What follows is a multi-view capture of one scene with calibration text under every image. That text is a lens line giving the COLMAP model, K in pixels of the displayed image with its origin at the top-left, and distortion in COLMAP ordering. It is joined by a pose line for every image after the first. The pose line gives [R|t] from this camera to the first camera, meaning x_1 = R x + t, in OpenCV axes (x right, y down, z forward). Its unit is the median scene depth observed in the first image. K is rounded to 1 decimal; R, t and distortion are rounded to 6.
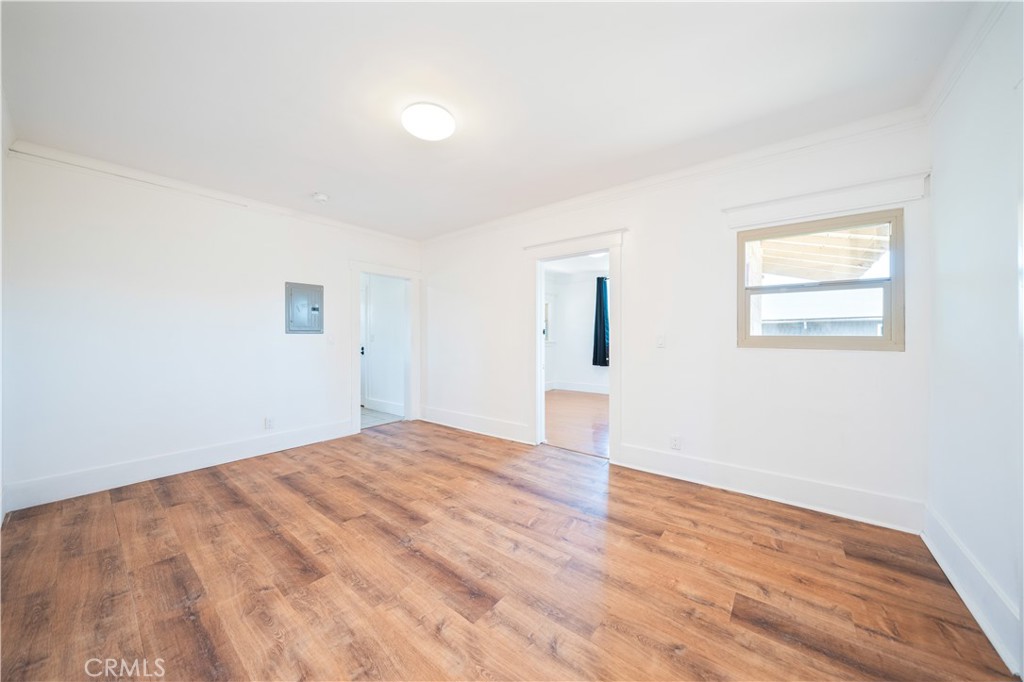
lens RADIAL K [[351.9, 0, 512.9], [0, 351.9, 336.4], [0, 0, 1]] dist [-0.000457, -0.000392]
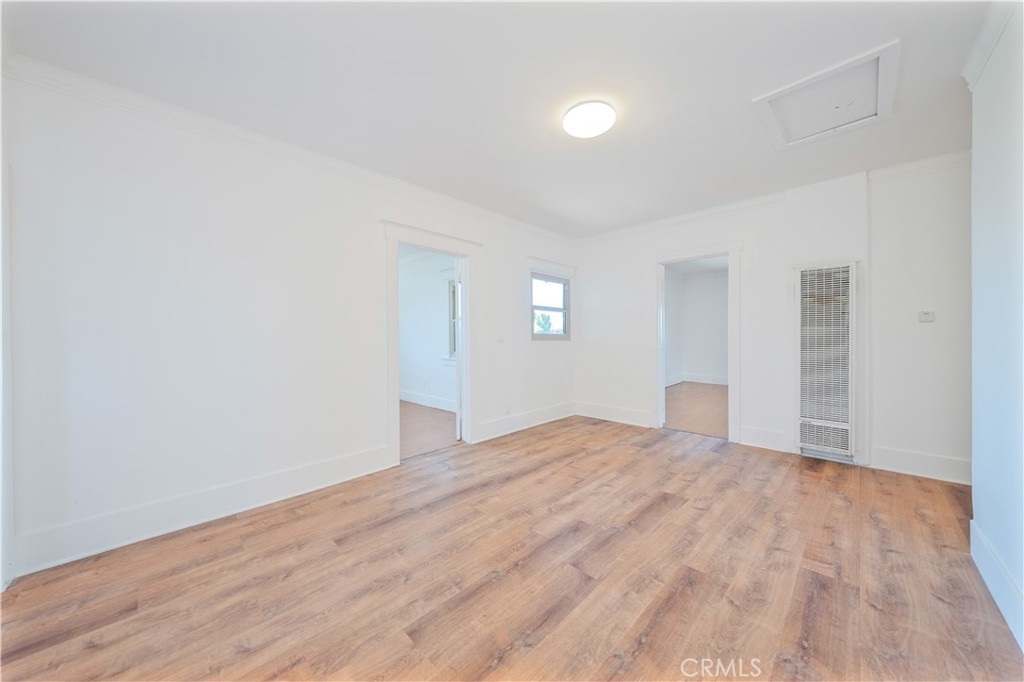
lens RADIAL K [[351.9, 0, 513.2], [0, 351.9, 340.0], [0, 0, 1]] dist [-0.000457, -0.000392]
pose [[0.100983, -0.012729, 0.994807, -1.203885], [0.002129, 0.999919, 0.012578, 0.007726], [-0.994886, 0.000848, 0.101002, 1.062980]]
